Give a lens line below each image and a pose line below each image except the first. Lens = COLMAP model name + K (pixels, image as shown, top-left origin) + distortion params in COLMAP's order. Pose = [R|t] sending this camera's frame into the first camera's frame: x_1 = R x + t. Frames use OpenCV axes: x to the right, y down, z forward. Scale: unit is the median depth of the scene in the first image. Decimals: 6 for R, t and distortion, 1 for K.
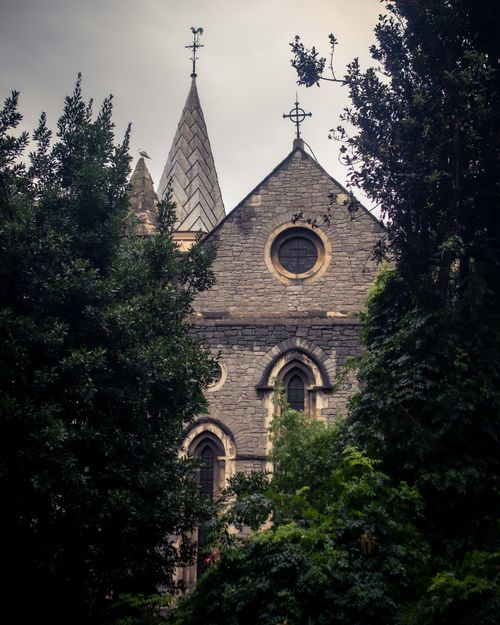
lens RADIAL K [[1185.1, 0, 248.8], [0, 1185.1, 280.0], [0, 0, 1]] dist [-0.010846, 0.036500]
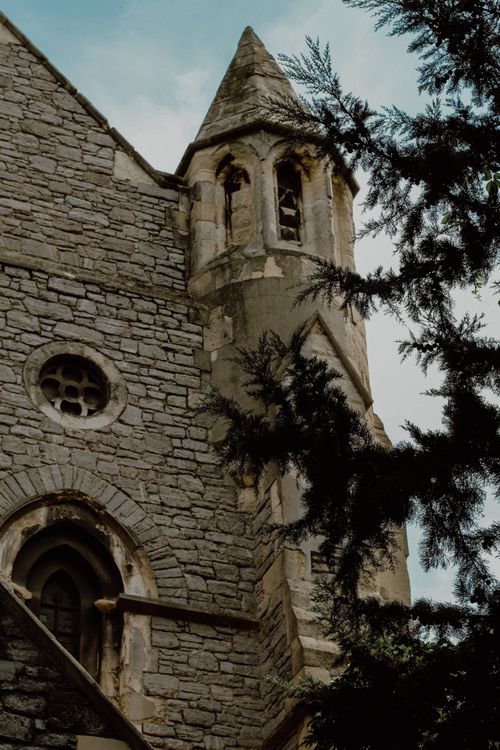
lens RADIAL K [[1770.5, 0, 250.0], [0, 1770.5, 375.0], [0, 0, 1]] dist [-0.034229, -0.619971]
pose [[0.891226, 0.243980, 0.382347, -0.042460], [-0.085439, 0.918211, -0.386767, 0.268534], [-0.445439, 0.312030, 0.839179, 0.515009]]
